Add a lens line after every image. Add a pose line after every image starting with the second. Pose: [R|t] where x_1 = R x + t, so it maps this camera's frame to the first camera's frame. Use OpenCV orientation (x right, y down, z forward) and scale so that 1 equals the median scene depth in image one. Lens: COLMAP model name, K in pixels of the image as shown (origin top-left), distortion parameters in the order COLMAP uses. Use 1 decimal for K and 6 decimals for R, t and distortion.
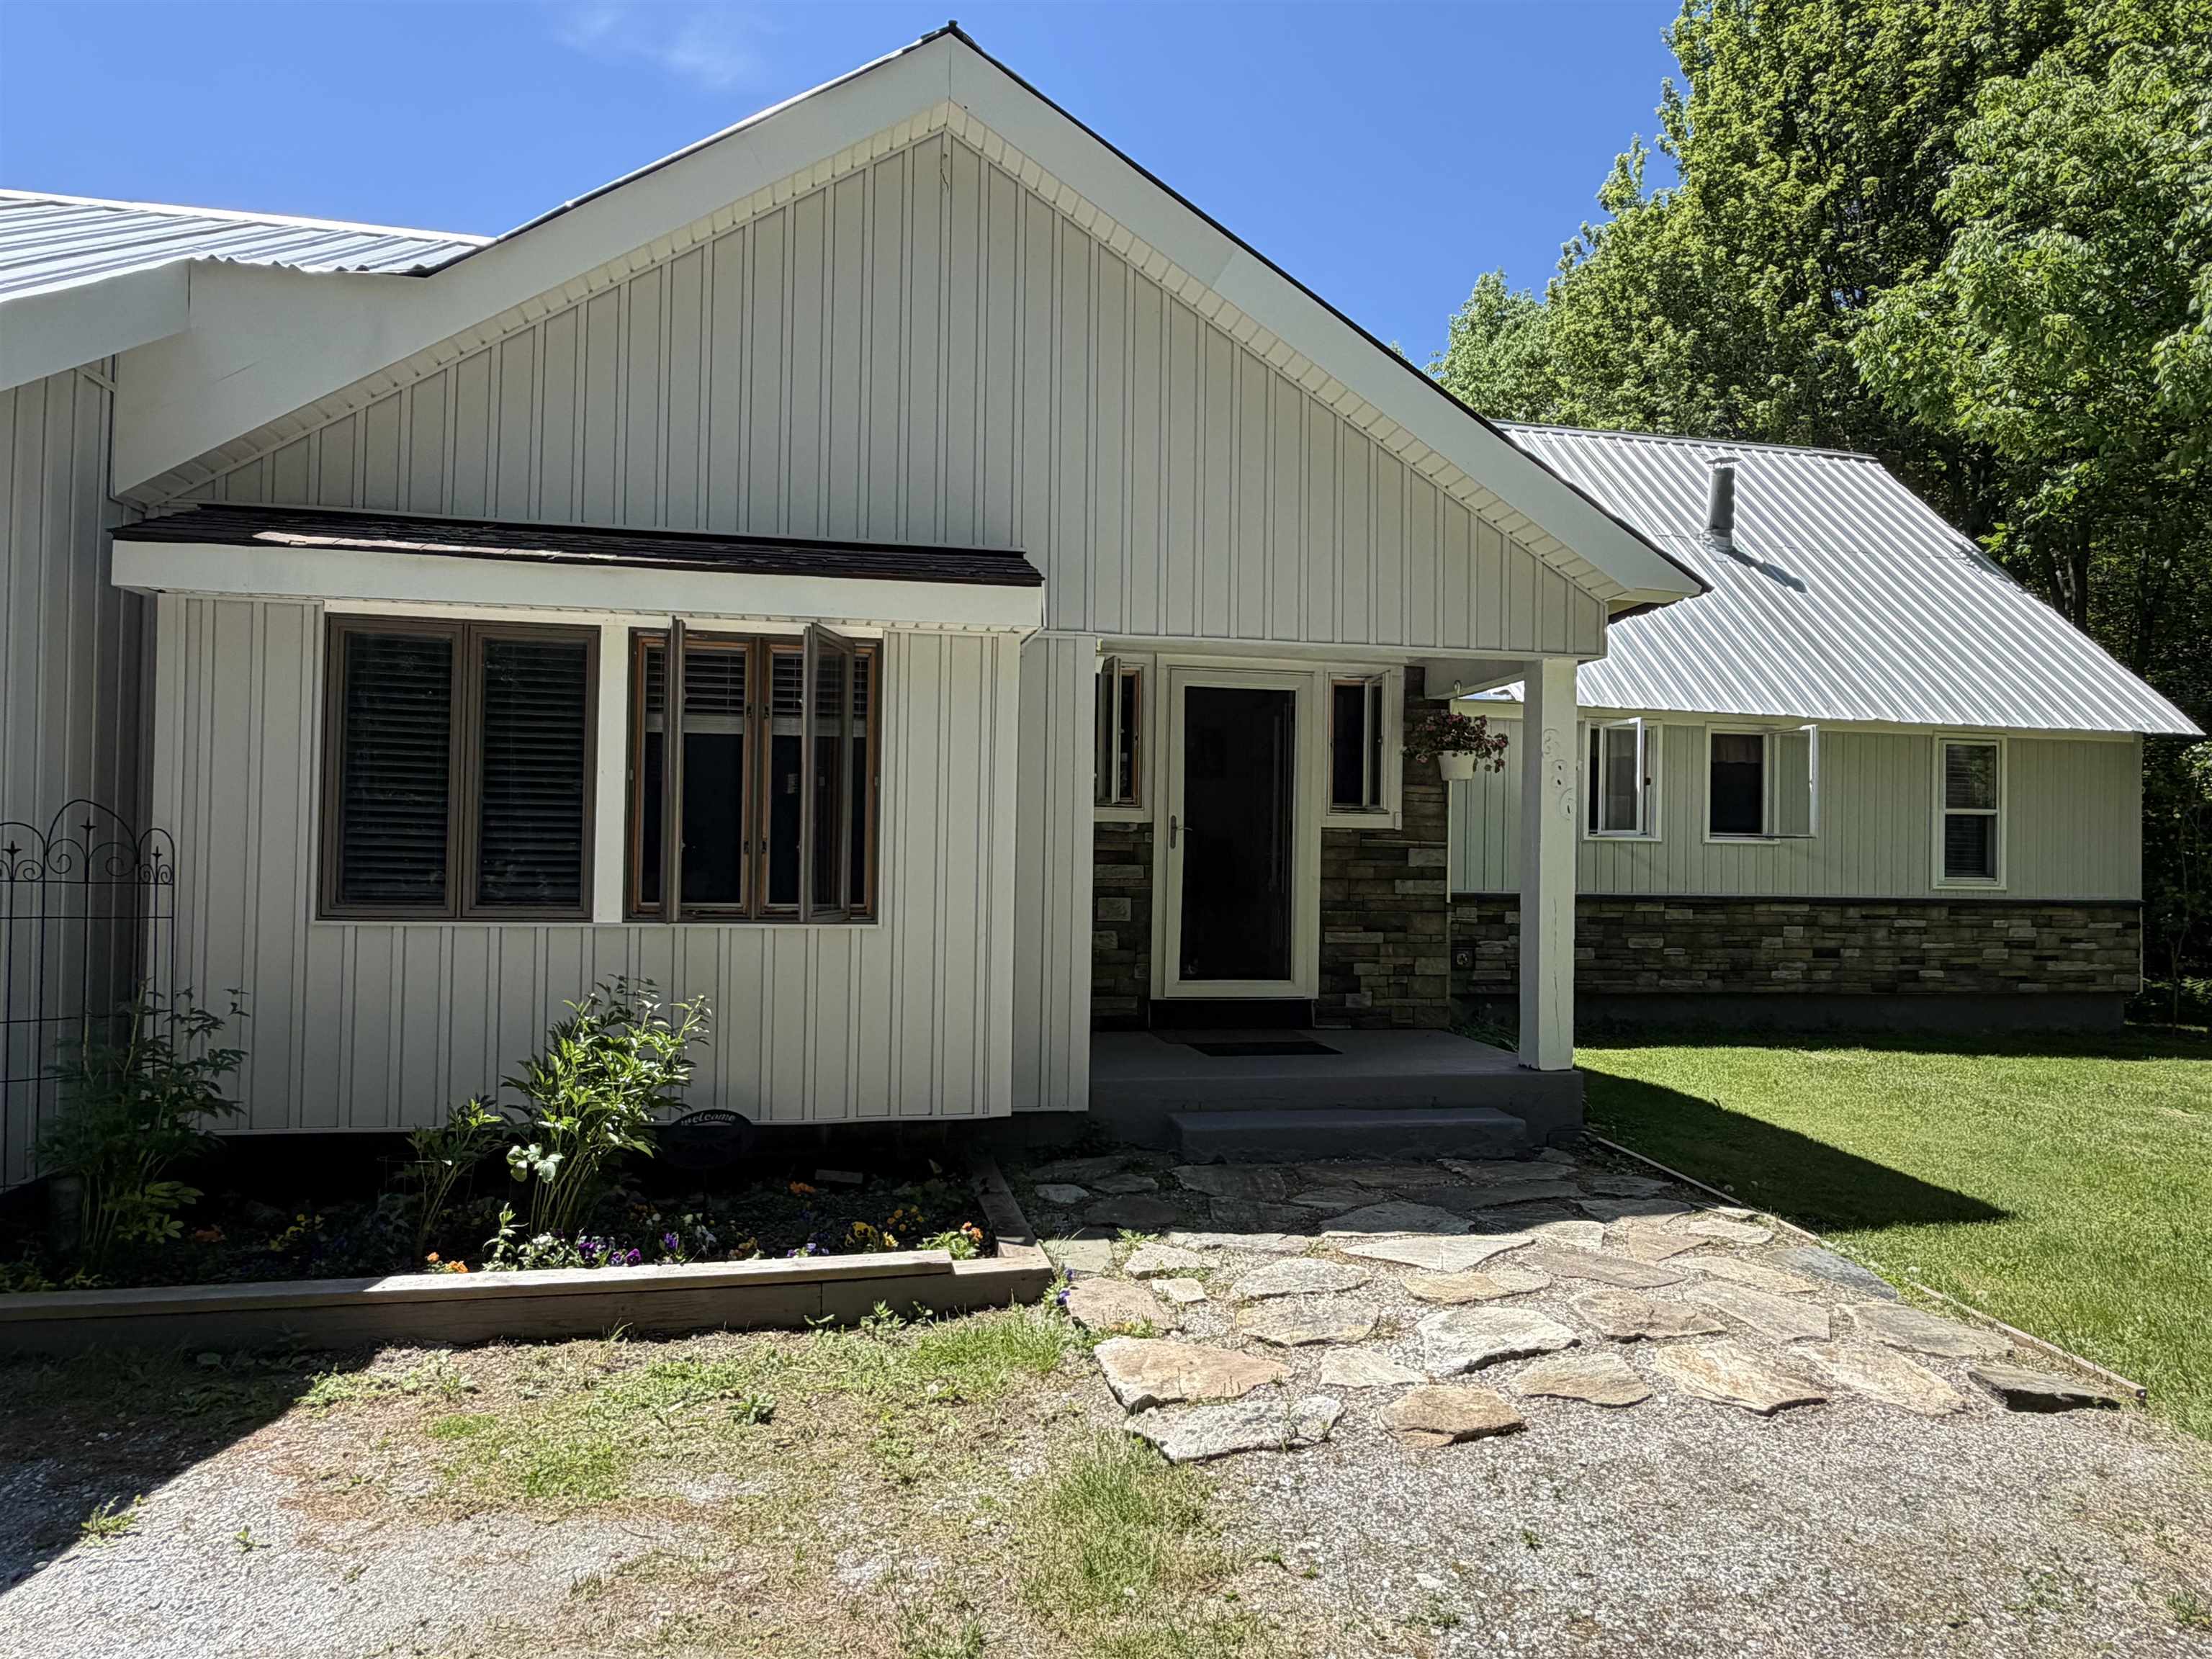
lens RADIAL K [[1385.7, 0, 1127.3], [0, 1385.7, 824.1], [0, 0, 1]] dist [0.008833, -0.001368]
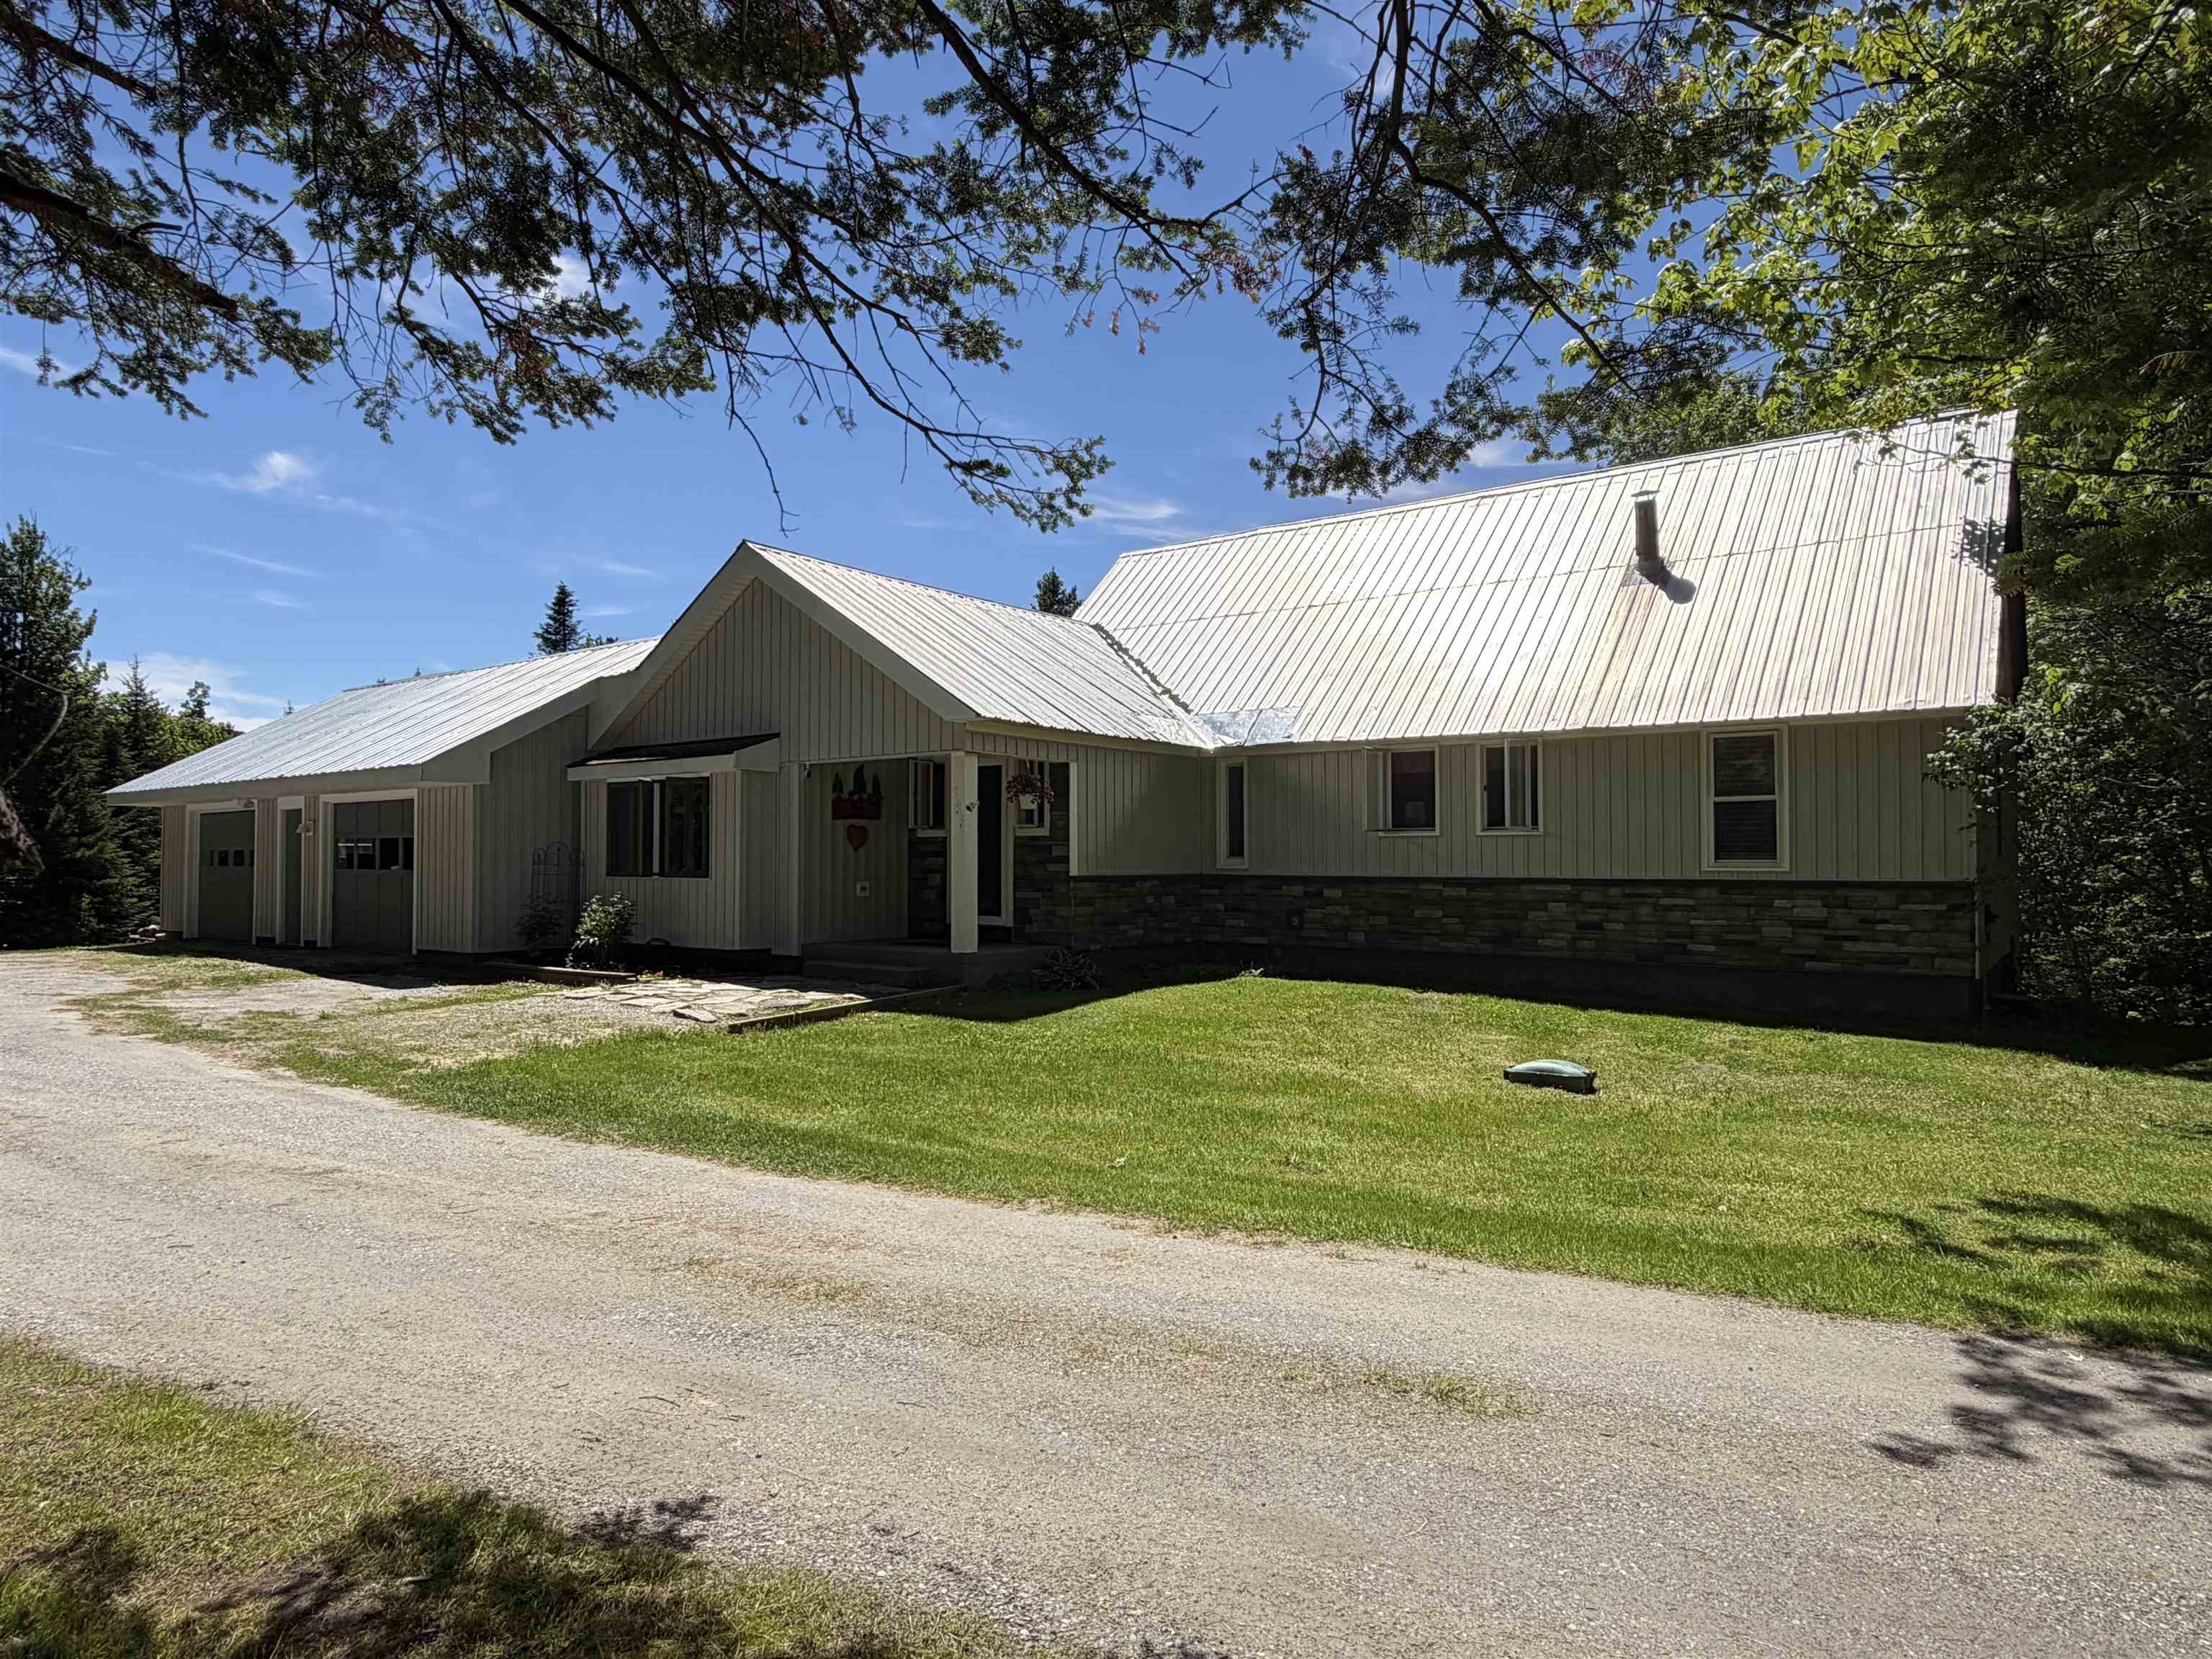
lens RADIAL K [[1385.7, 0, 1104.3], [0, 1385.7, 827.4], [0, 0, 1]] dist [0.008833, -0.001368]
pose [[0.629970, -0.035311, -0.775816, 1.164389], [0.026823, 0.999359, -0.023705, 0.026181], [0.776156, -0.005876, 0.630514, -0.062874]]
